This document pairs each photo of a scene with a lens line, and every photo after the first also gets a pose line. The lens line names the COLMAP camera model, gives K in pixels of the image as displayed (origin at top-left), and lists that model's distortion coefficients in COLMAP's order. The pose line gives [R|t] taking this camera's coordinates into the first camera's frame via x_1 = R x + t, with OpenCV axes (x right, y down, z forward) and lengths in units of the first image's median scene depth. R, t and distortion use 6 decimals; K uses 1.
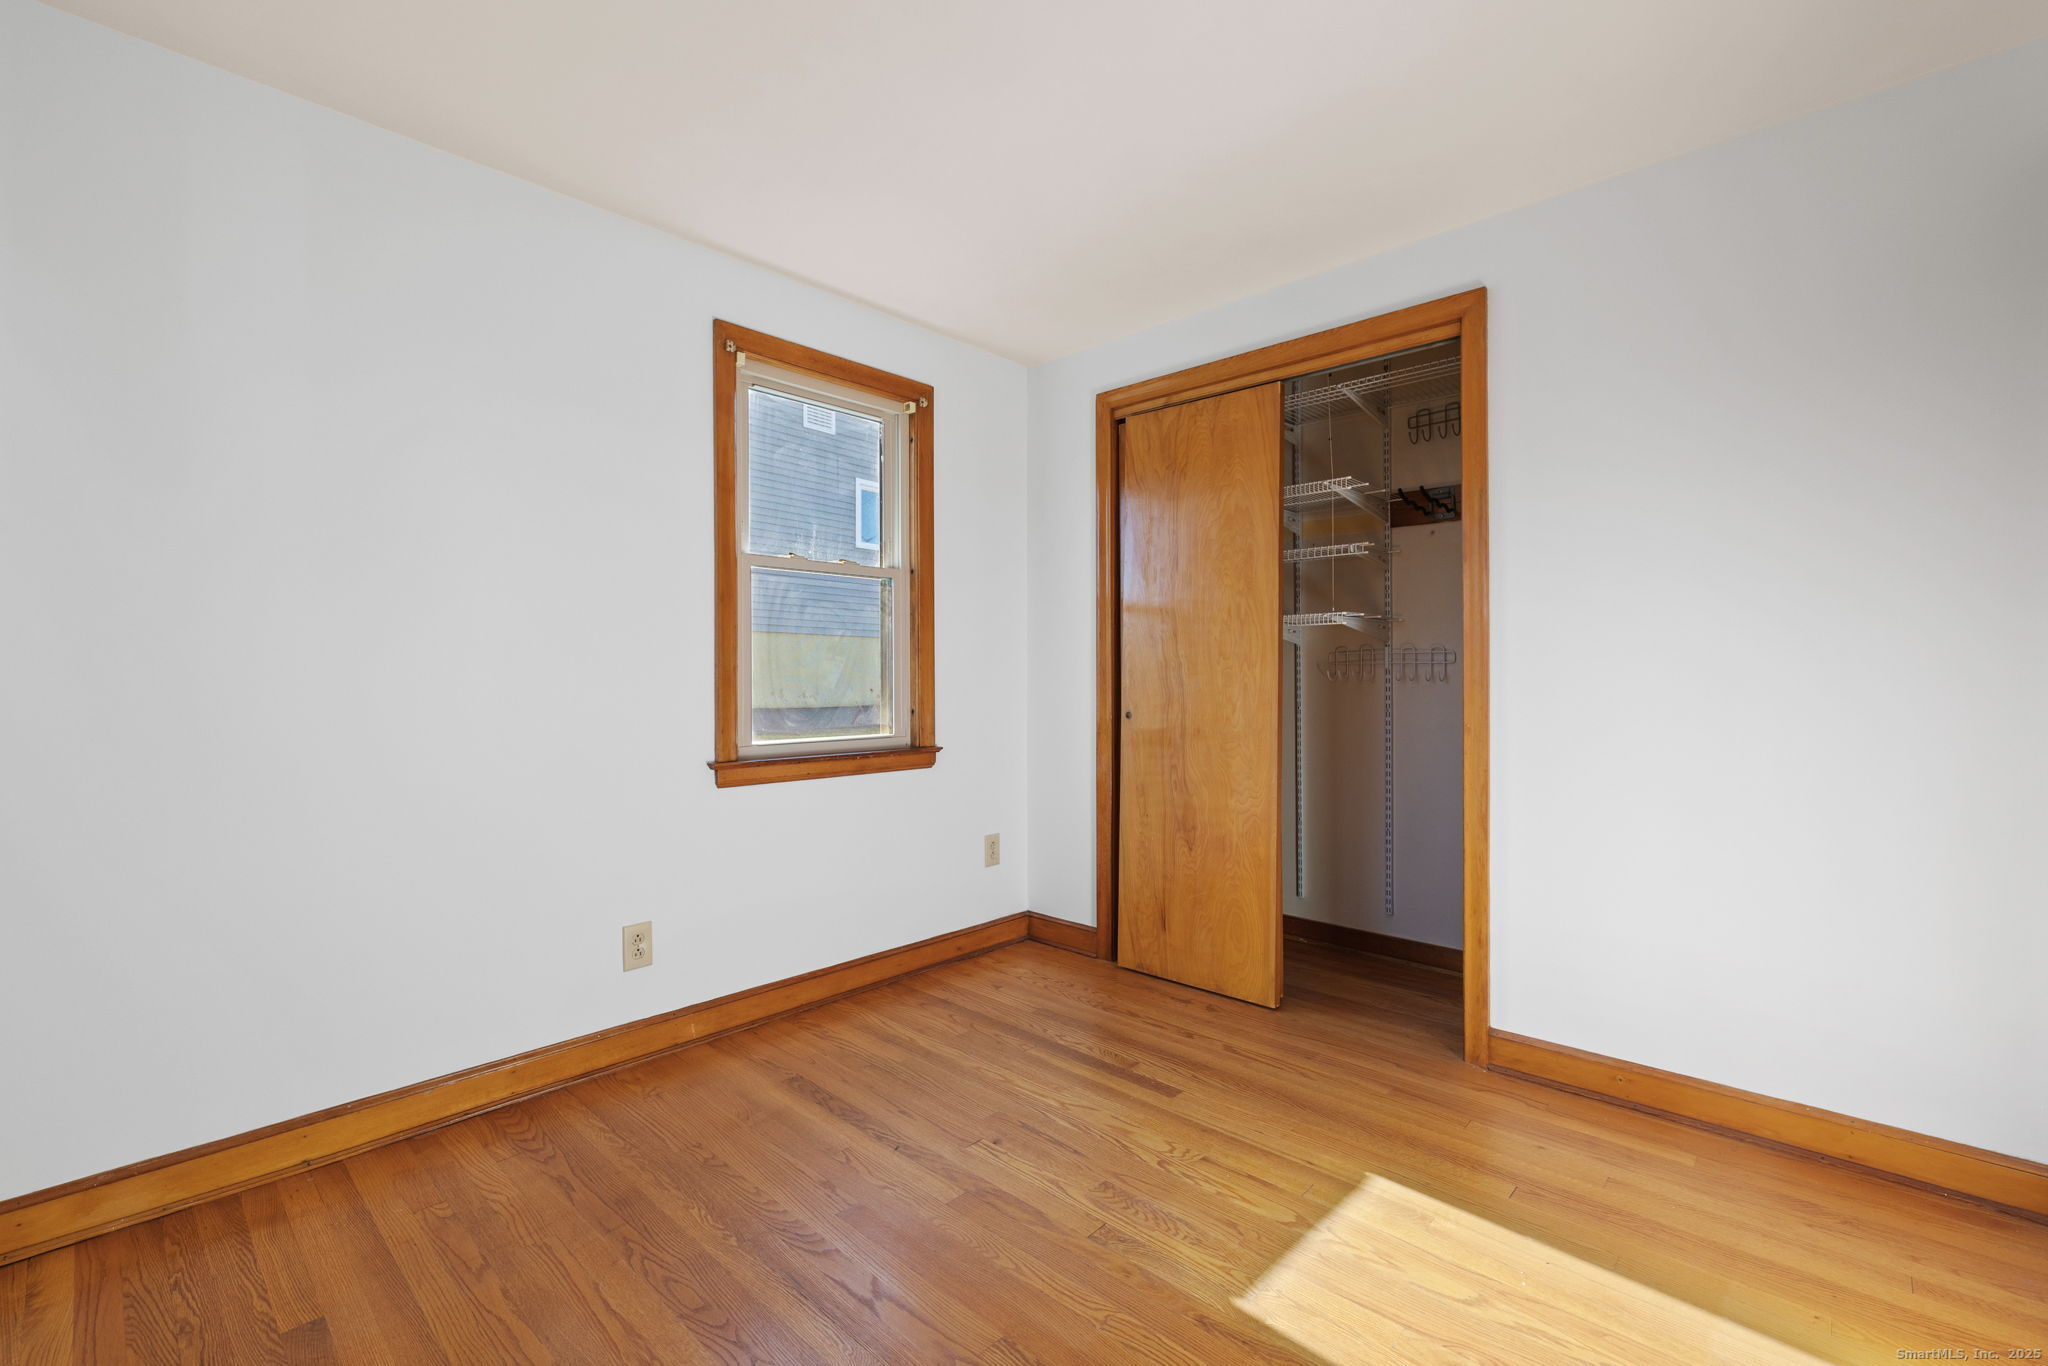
lens RADIAL K [[877.6, 0, 1020.6], [0, 877.6, 677.8], [0, 0, 1]] dist [-0.000779, -0.000005]
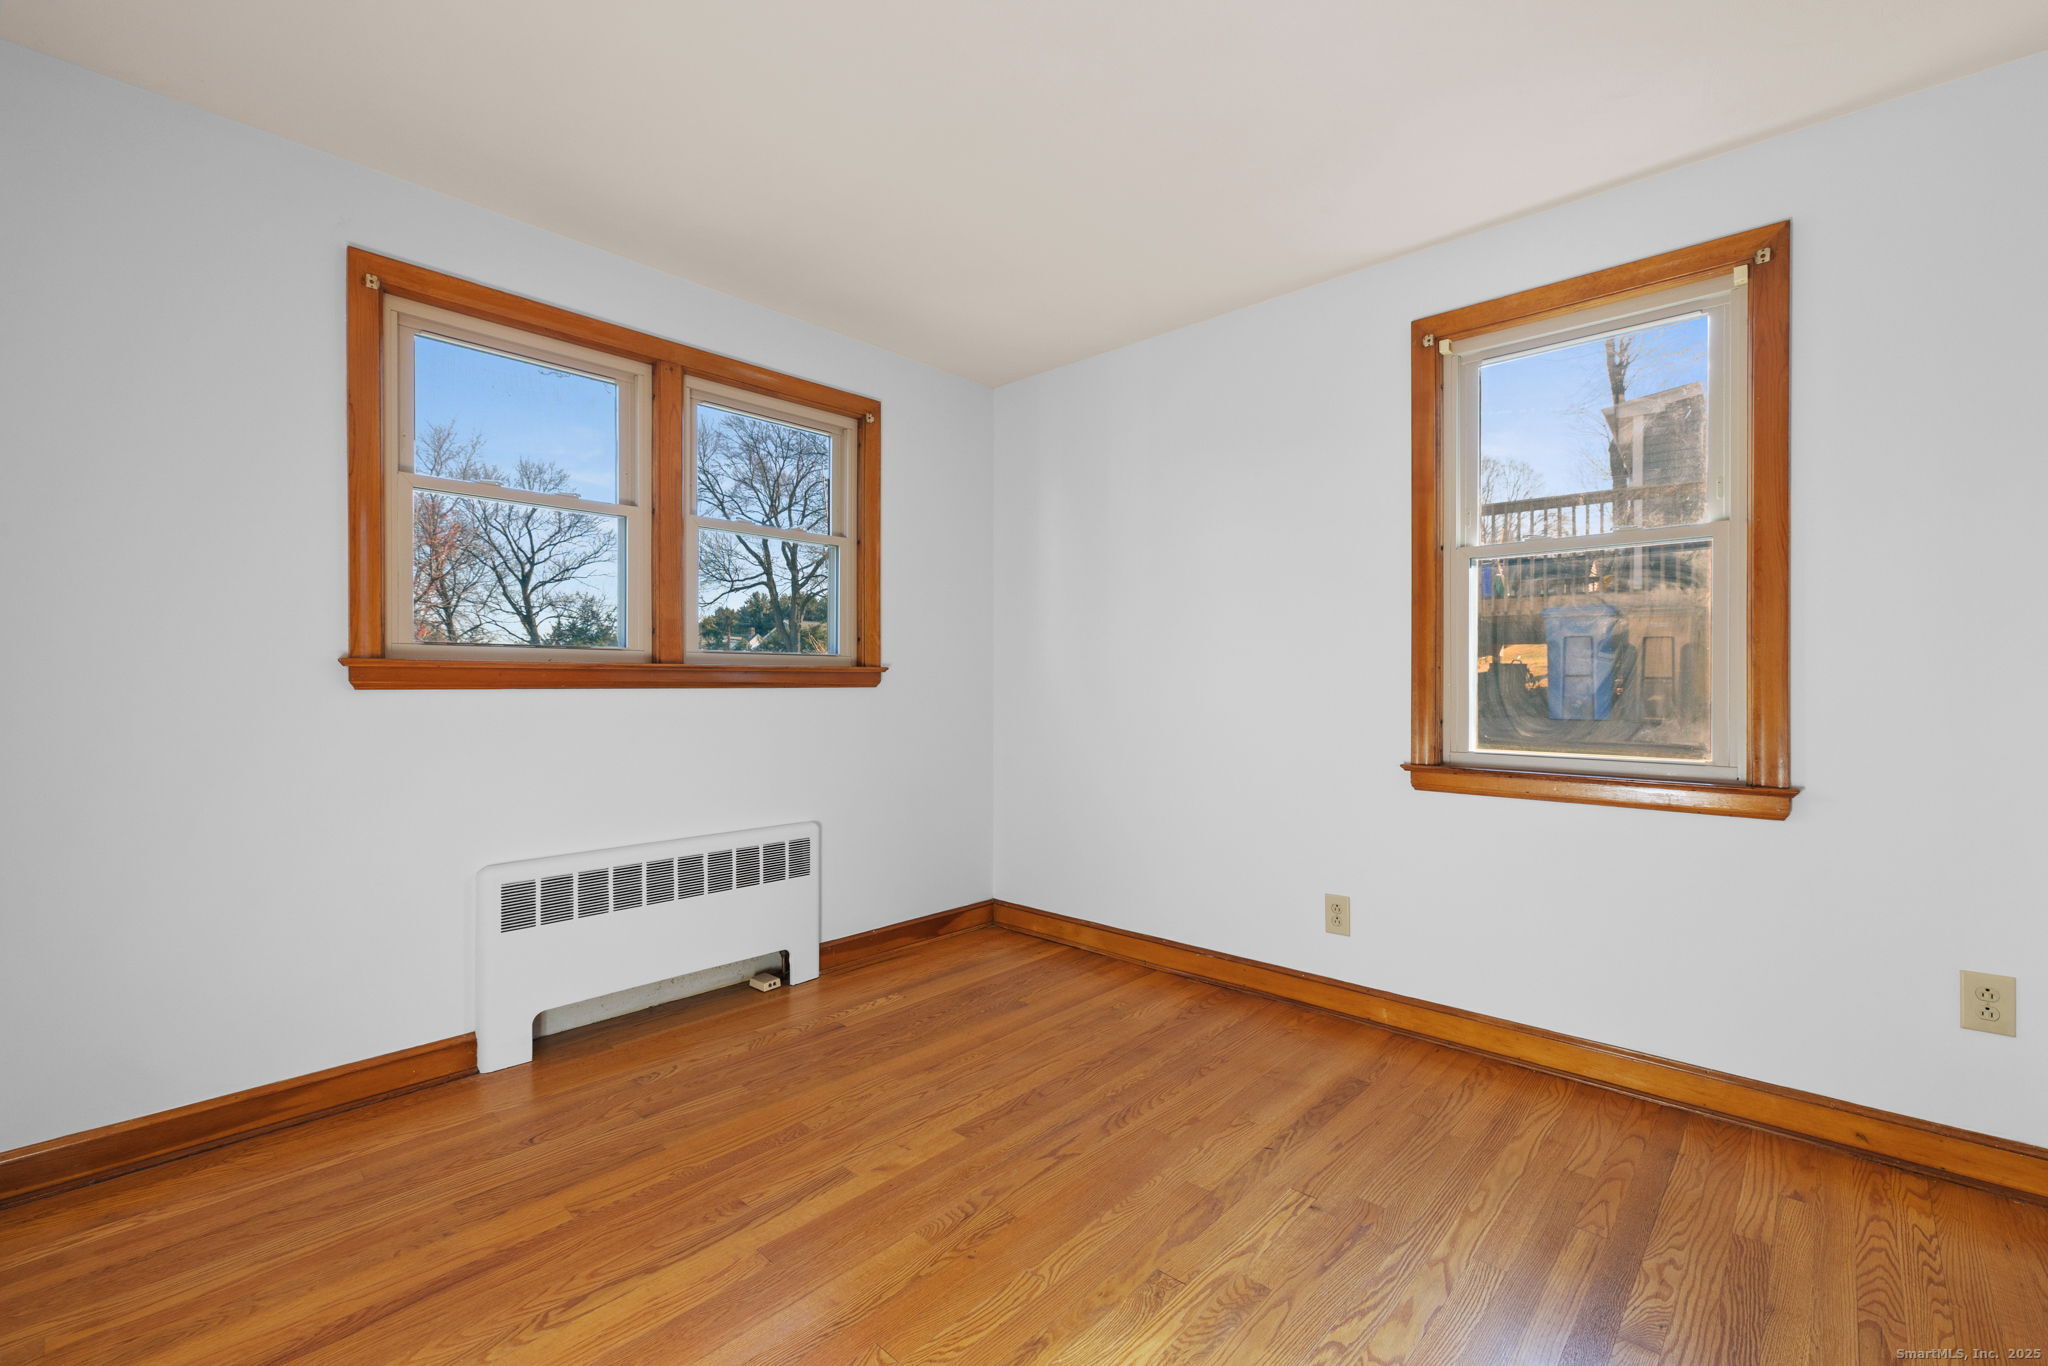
lens RADIAL K [[874.1, 0, 1026.1], [0, 874.1, 687.9], [0, 0, 1]] dist [0.000962, 0.000299]
pose [[0.008610, 0.005373, -0.999948, 0.686106], [-0.000918, 0.999985, 0.005366, 0.004518], [0.999963, 0.000871, 0.008615, 0.575876]]
